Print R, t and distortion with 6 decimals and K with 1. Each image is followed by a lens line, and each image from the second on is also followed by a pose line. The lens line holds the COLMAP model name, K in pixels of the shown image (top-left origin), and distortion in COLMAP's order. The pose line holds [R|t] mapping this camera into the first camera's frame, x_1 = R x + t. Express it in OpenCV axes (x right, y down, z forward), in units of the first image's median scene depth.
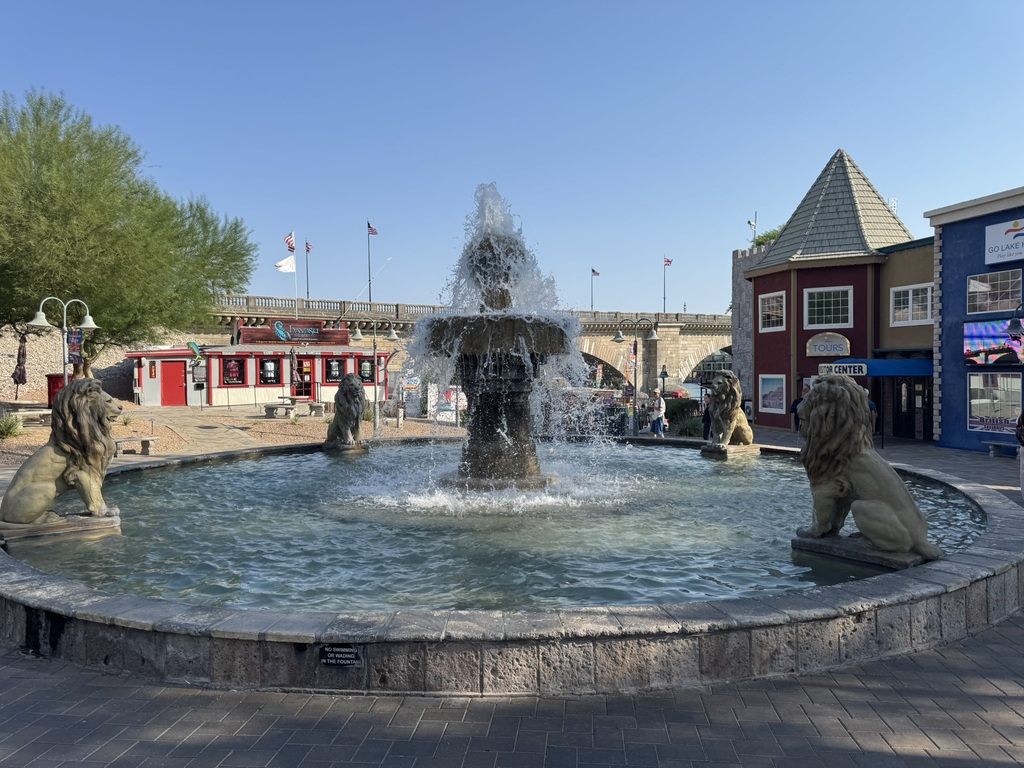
lens RADIAL K [[729.7, 0, 512.2], [0, 729.7, 381.1], [0, 0, 1]] dist [0.010099, -0.006508]
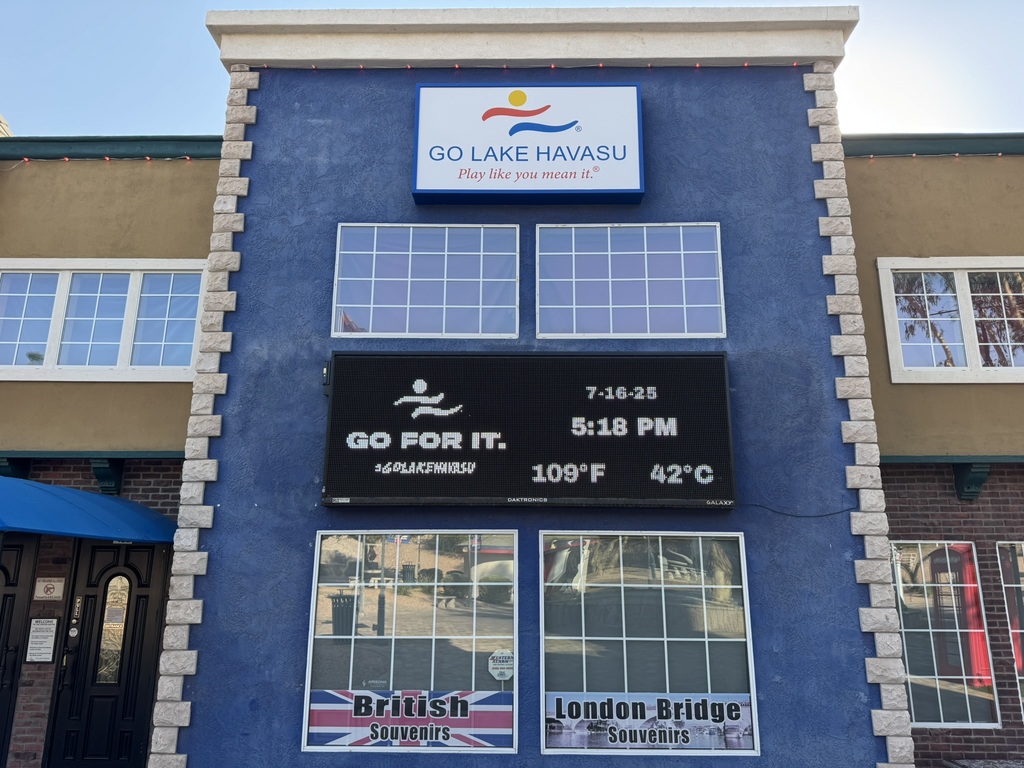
lens RADIAL K [[729.7, 0, 522.3], [0, 729.7, 386.1], [0, 0, 1]] dist [0.010099, -0.006508]
pose [[0.279620, 0.239299, 0.929811, 0.349936], [0.005106, 0.968057, -0.250677, 0.005305], [-0.960097, 0.074842, 0.269466, 0.805585]]
